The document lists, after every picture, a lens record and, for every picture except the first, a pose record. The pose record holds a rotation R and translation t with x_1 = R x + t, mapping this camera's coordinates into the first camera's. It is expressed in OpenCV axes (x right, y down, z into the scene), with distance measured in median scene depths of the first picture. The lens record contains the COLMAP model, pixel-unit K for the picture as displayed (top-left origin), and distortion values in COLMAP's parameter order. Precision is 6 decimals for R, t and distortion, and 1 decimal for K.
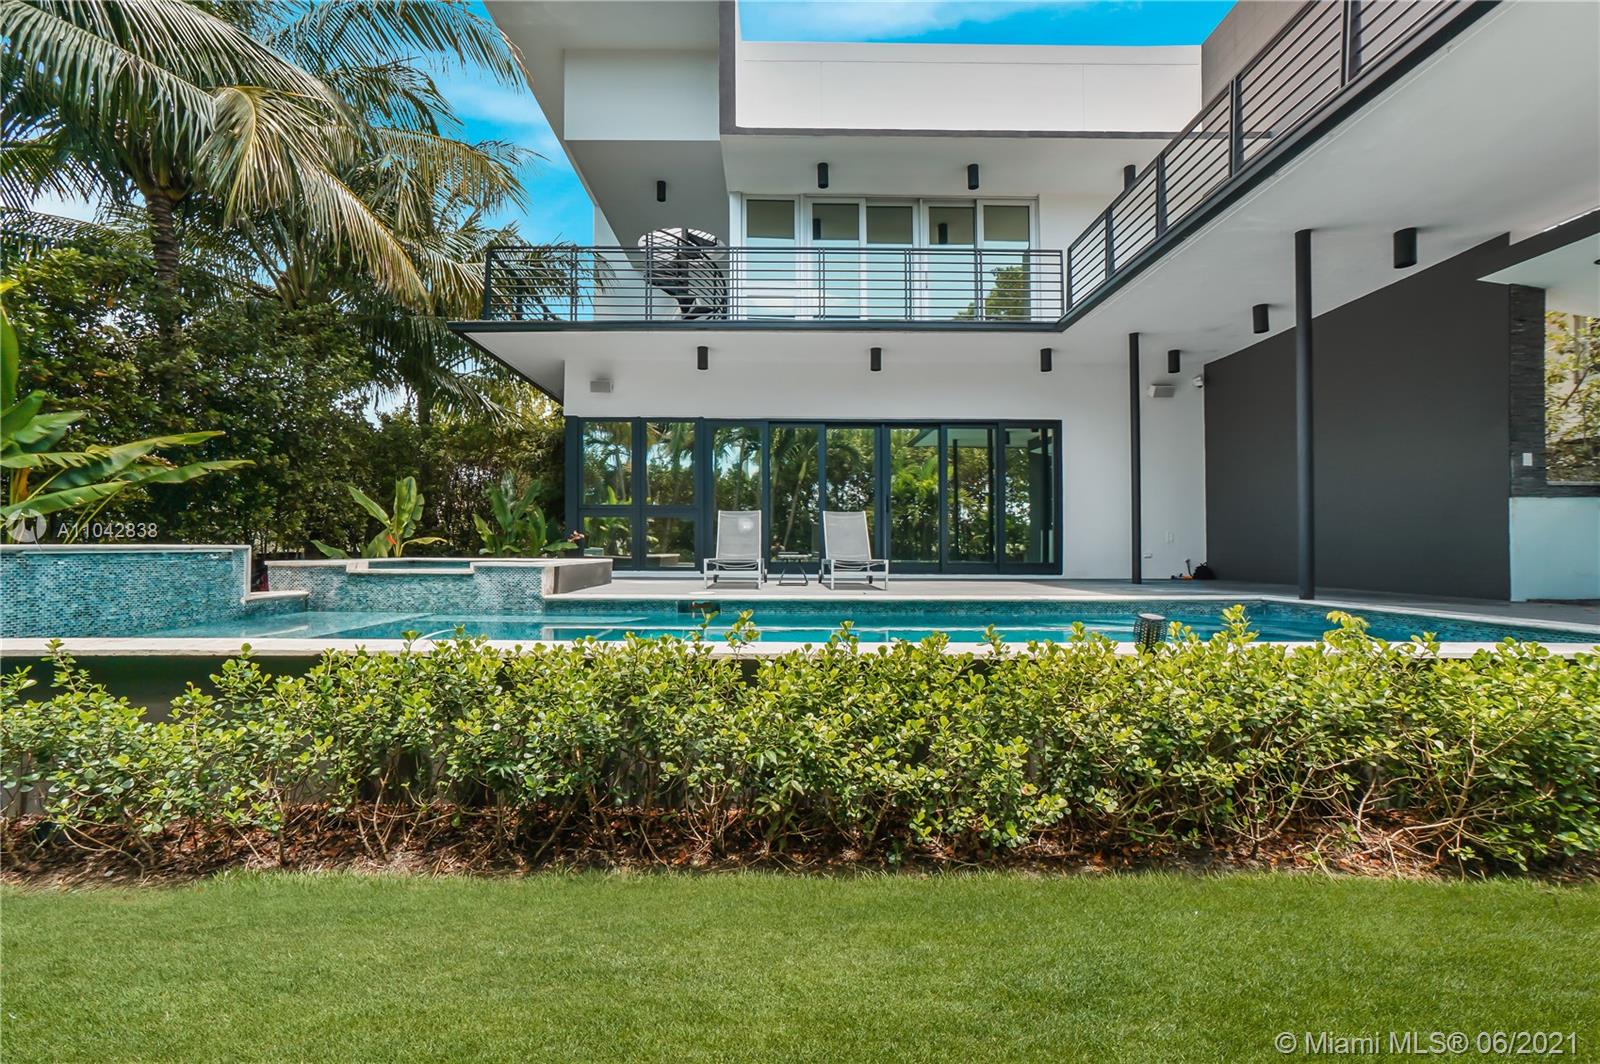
lens RADIAL K [[700.0, 0, 804.1], [0, 700.0, 535.7], [0, 0, 1]] dist [-0.013030, 0.003684]
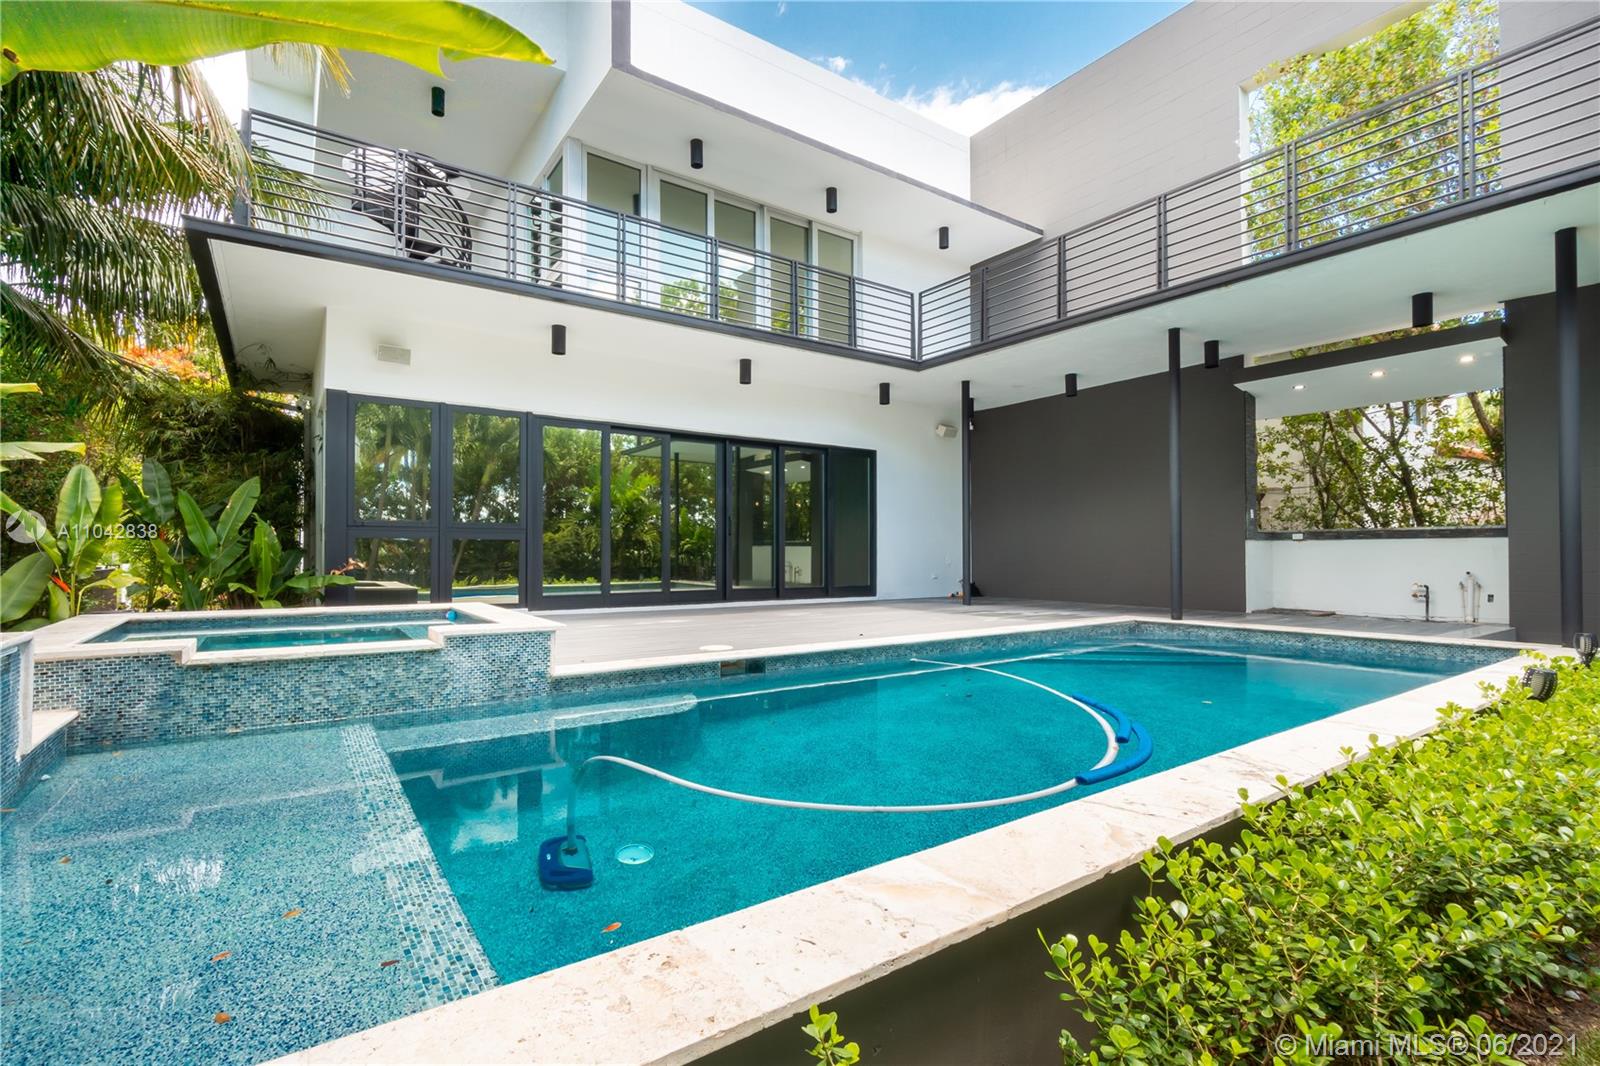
lens RADIAL K [[700.0, 0, 743.1], [0, 700.0, 545.5], [0, 0, 1]] dist [-0.013030, 0.003684]
pose [[0.840890, 0.001093, 0.541205, -0.422046], [-0.007167, 0.999933, 0.009117, -0.032812], [-0.541159, -0.011545, 0.840841, 0.237638]]
